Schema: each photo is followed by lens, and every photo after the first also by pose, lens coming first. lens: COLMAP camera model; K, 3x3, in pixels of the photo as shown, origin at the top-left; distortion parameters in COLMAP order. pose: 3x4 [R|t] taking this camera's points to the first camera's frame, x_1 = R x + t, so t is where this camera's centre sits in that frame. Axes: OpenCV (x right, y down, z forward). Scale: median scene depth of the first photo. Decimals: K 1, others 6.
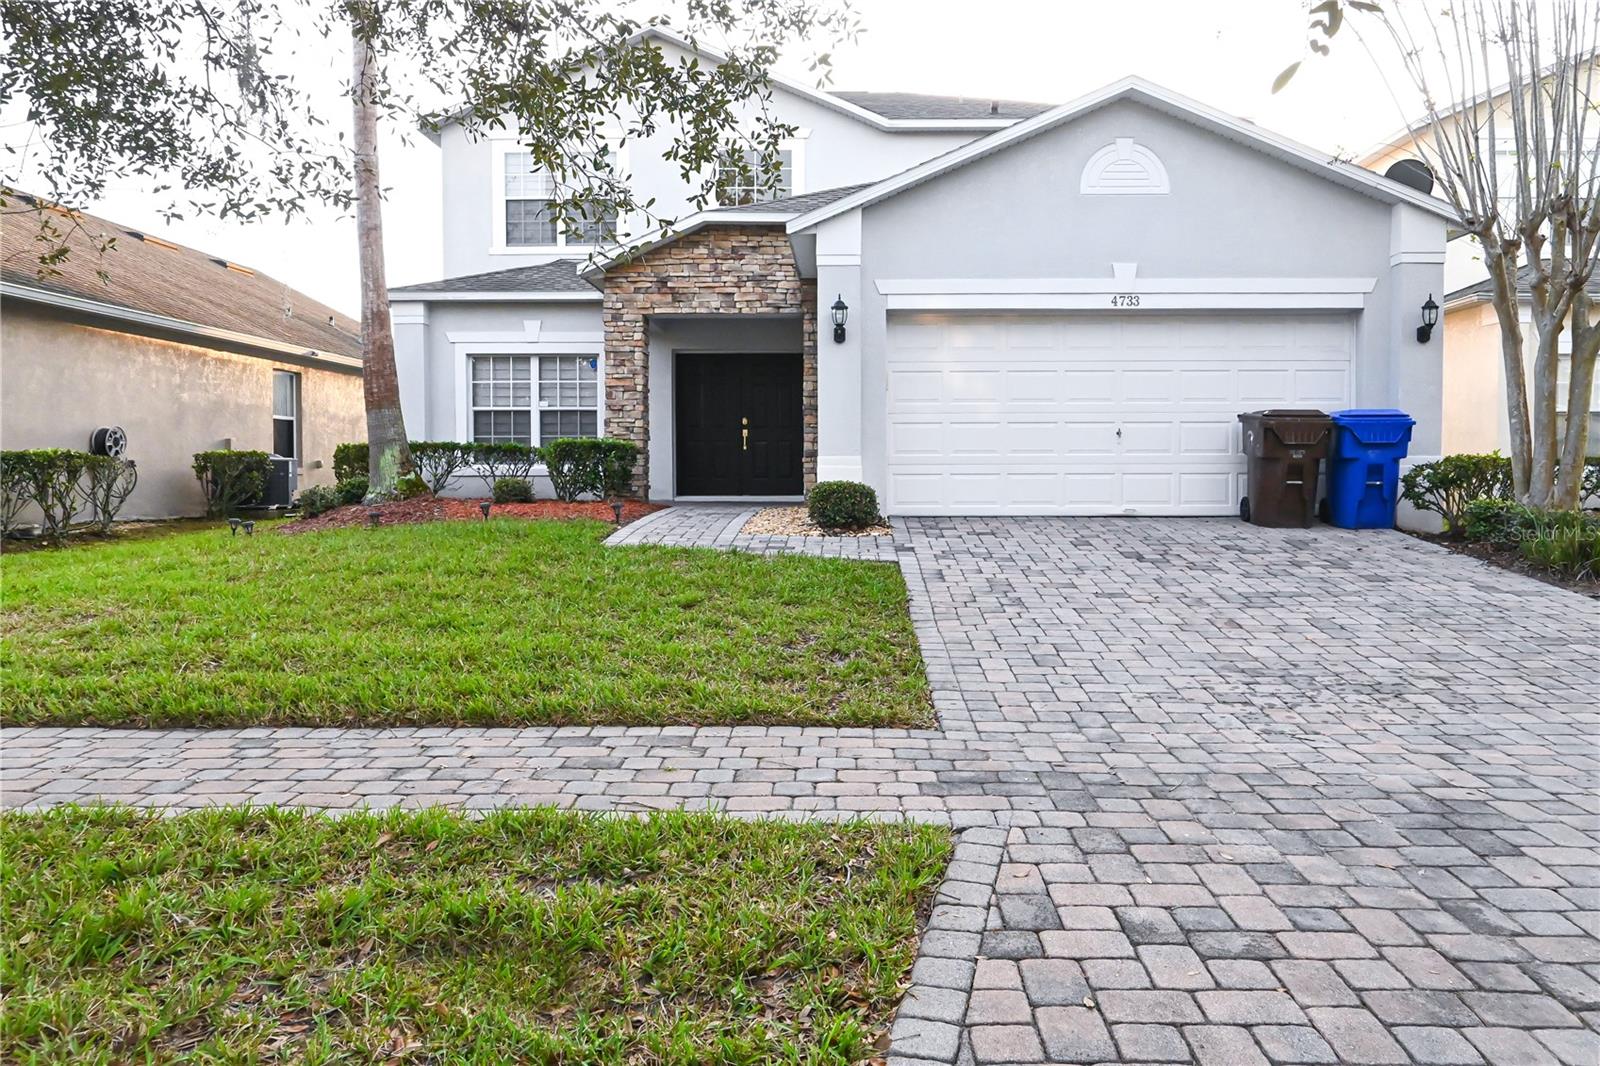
lens RADIAL K [[1101.2, 0, 801.8], [0, 1101.2, 463.0], [0, 0, 1]] dist [0.001311, -0.002277]
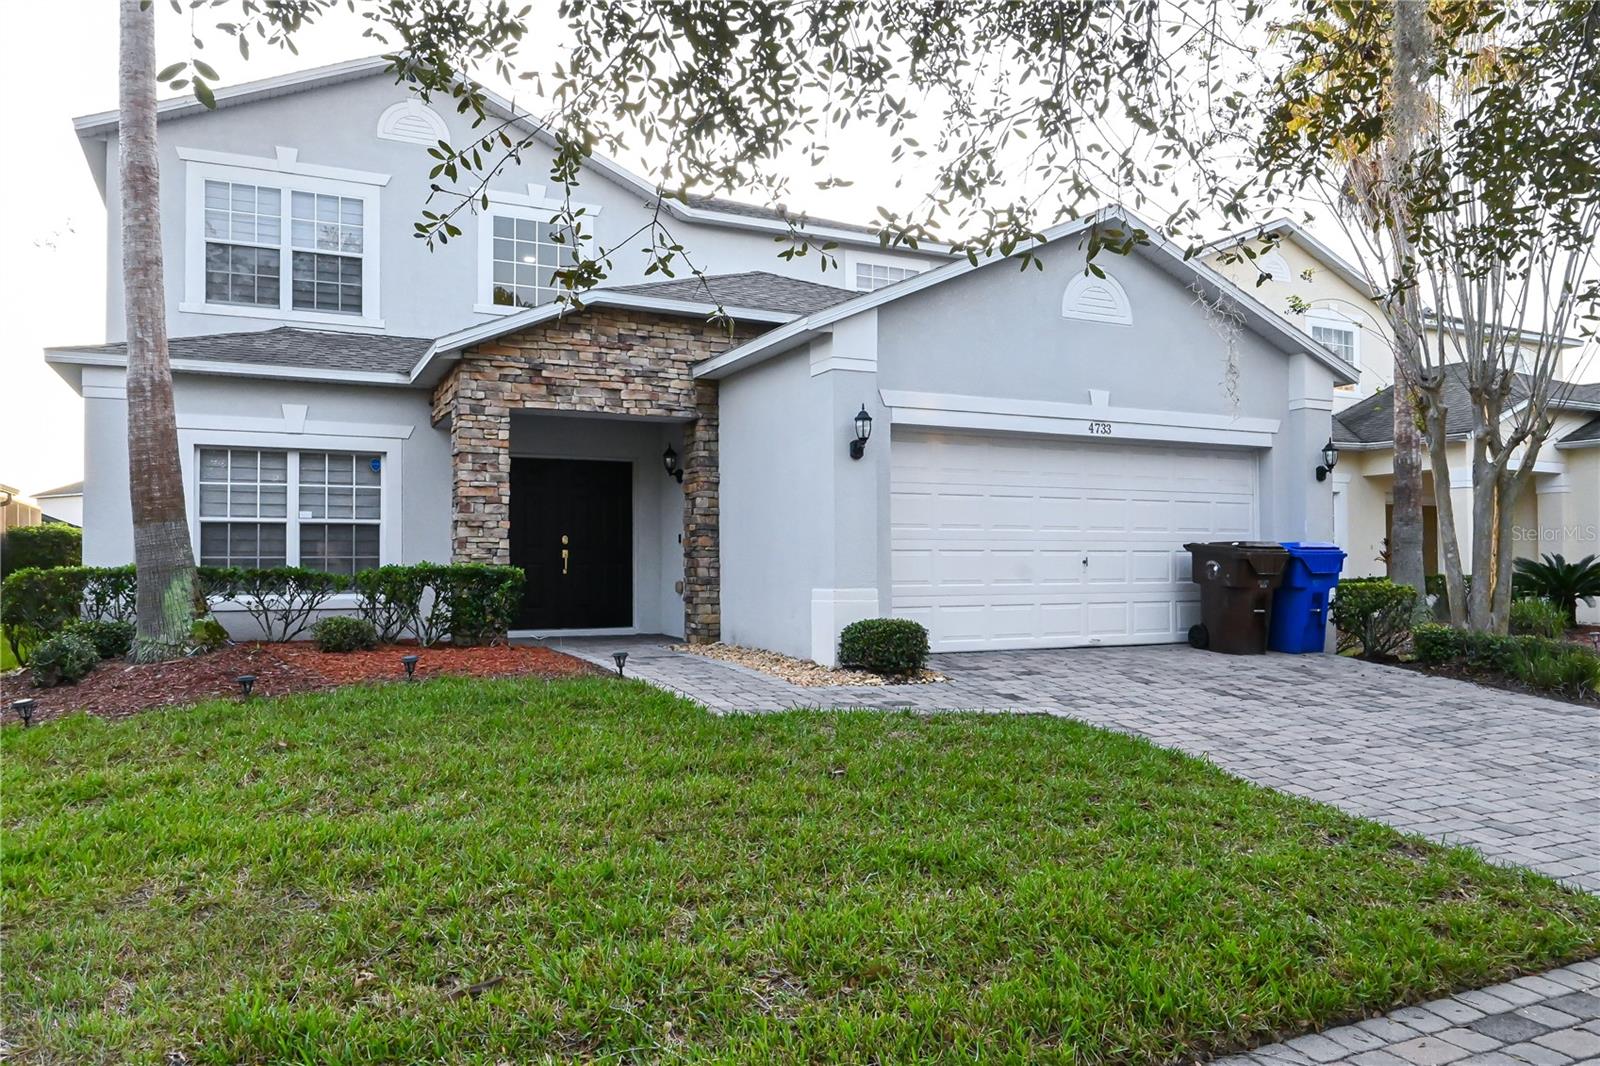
lens RADIAL K [[1126.6, 0, 800.0], [0, 1126.6, 533.0], [0, 0, 1]] dist [-0.002269, -0.001341]
pose [[0.894272, 0.012984, 0.447335, -0.321342], [0.002542, 0.999416, -0.034091, -0.015841], [-0.447516, 0.031623, 0.893717, 0.177381]]
